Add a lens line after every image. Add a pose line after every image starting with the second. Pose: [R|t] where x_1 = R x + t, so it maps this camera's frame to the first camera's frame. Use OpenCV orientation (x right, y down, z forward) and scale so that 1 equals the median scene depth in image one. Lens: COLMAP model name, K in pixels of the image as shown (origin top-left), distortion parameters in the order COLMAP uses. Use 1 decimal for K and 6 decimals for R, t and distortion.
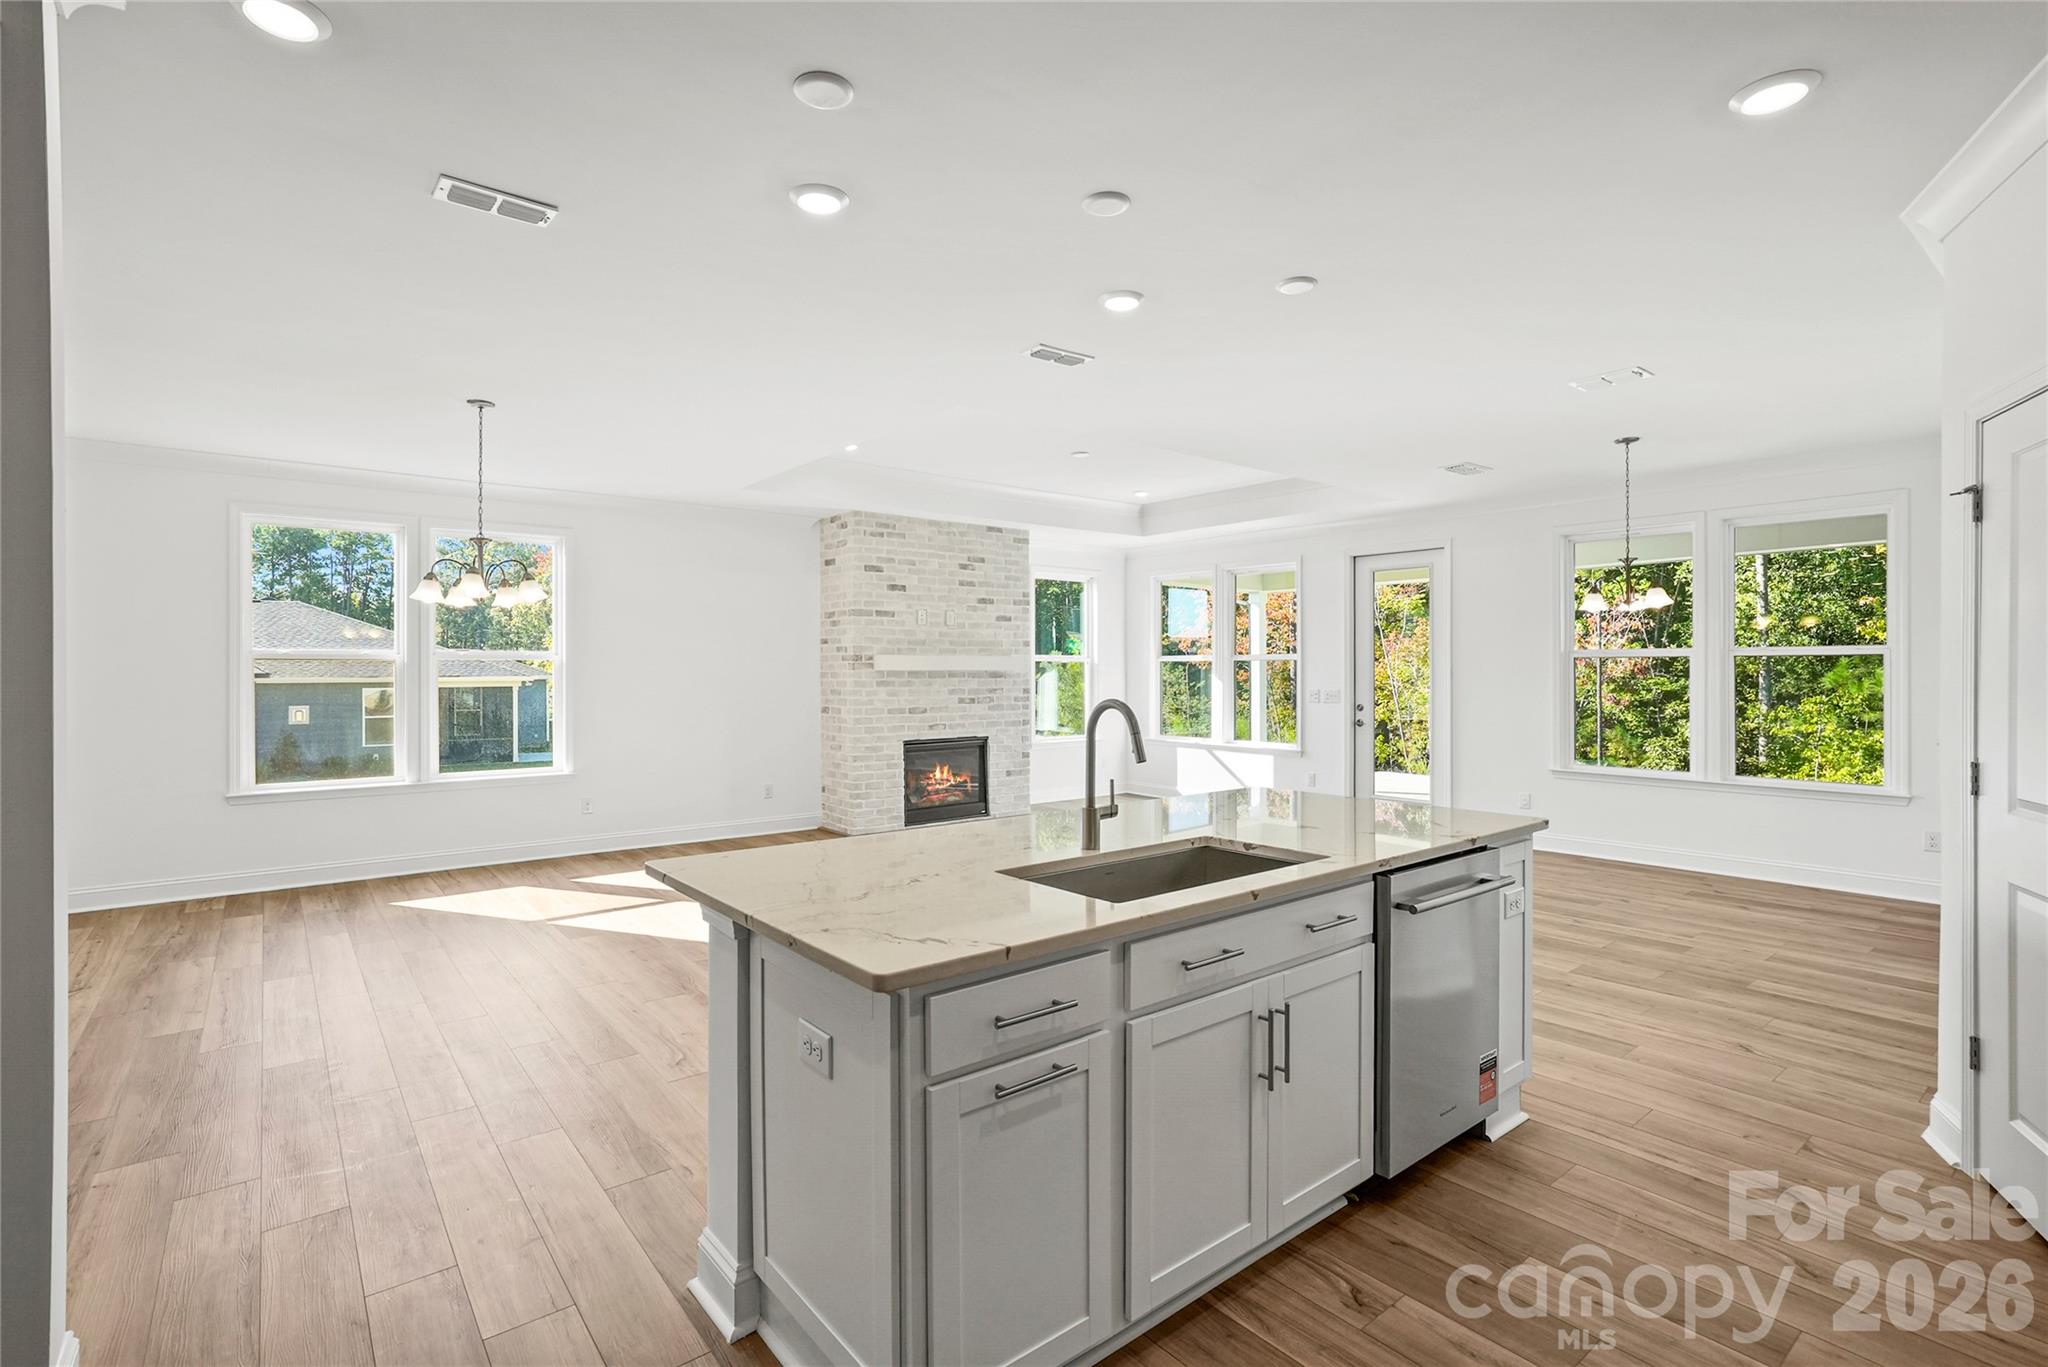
lens RADIAL K [[950.6, 0, 1021.9], [0, 950.6, 681.1], [0, 0, 1]] dist [-0.010136, 0.001817]
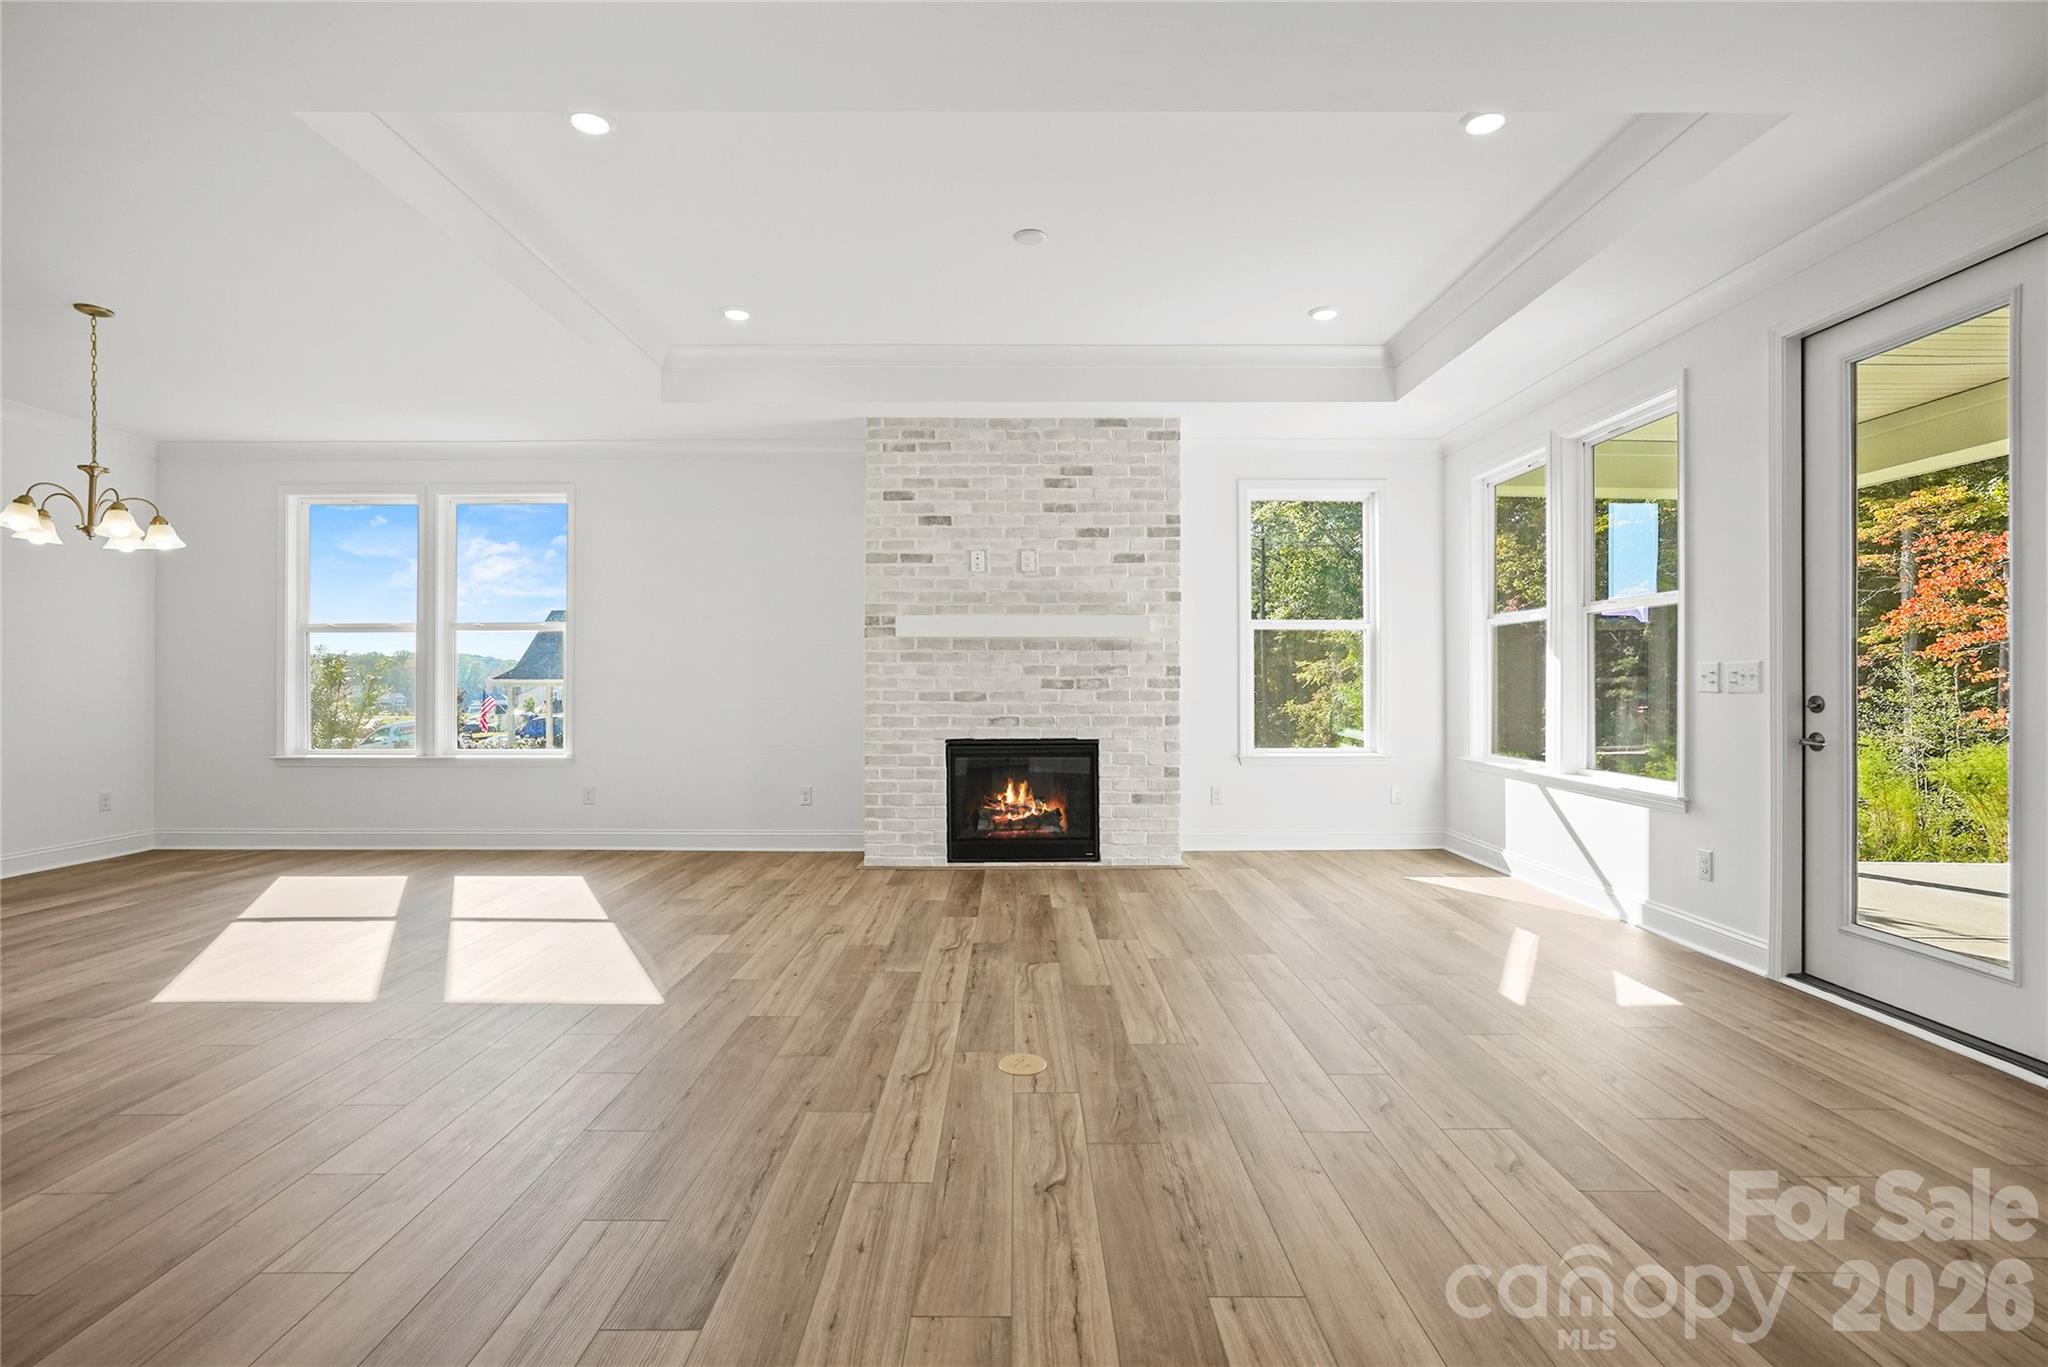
lens RADIAL K [[950.6, 0, 1025.1], [0, 950.6, 675.3], [0, 0, 1]] dist [-0.010136, 0.001817]
pose [[0.782894, -0.001668, -0.622153, 0.344890], [-0.007810, 0.999891, -0.012508, 0.023528], [0.622106, 0.014652, 0.782796, 0.476376]]
